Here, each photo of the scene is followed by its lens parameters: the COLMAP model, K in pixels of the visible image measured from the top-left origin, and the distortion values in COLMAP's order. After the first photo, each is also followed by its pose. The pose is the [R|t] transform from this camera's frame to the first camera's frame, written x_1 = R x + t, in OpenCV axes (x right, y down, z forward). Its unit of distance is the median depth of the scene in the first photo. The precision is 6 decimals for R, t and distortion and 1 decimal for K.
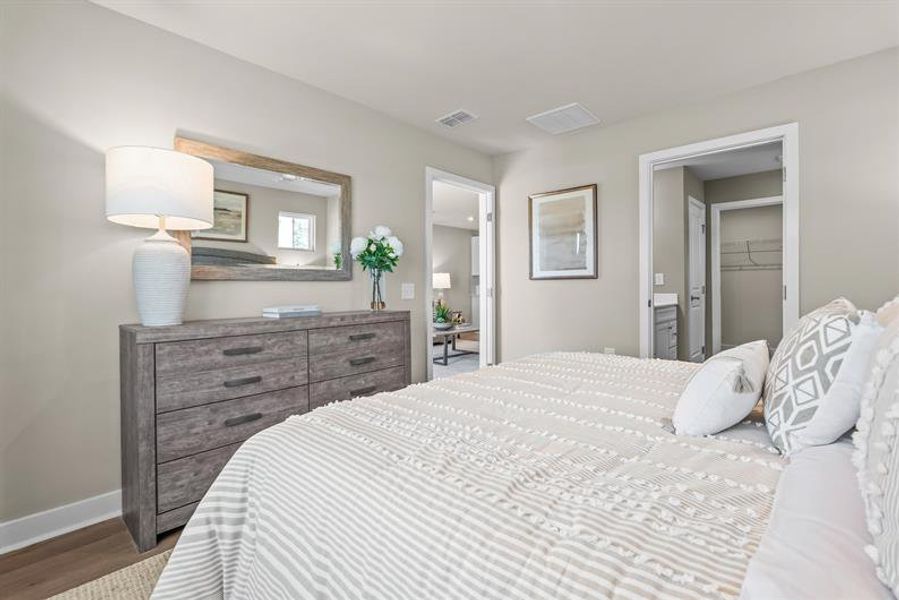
lens RADIAL K [[402.2, 0, 456.0], [0, 402.2, 283.0], [0, 0, 1]] dist [-0.006797, 0.000279]
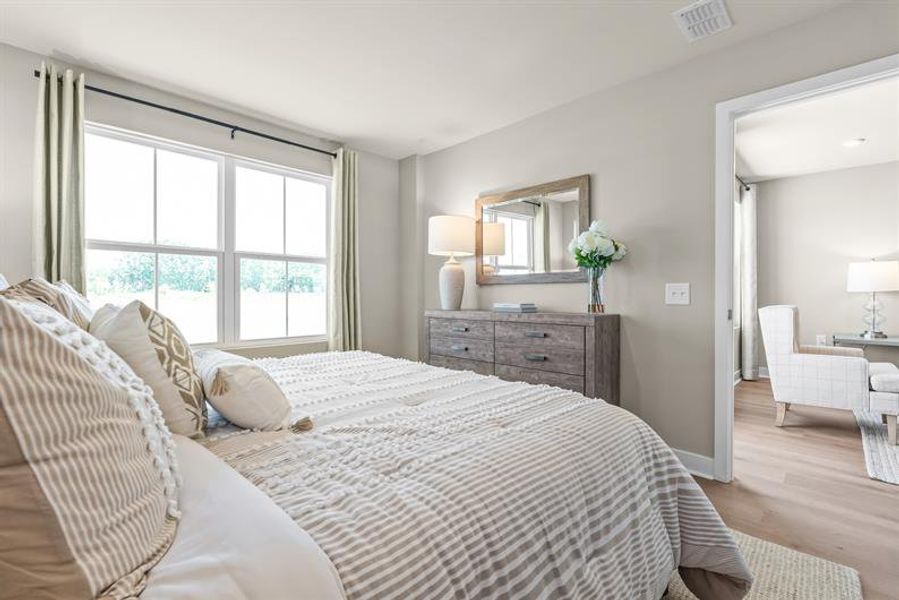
lens RADIAL K [[419.9, 0, 450.9], [0, 419.9, 304.5], [0, 0, 1]] dist [-0.000620, -0.001129]
pose [[-0.051649, 0.018491, -0.998494, 0.908114], [-0.004538, 0.999814, 0.018750, 0.035117], [0.998655, 0.005500, -0.051556, 0.857904]]
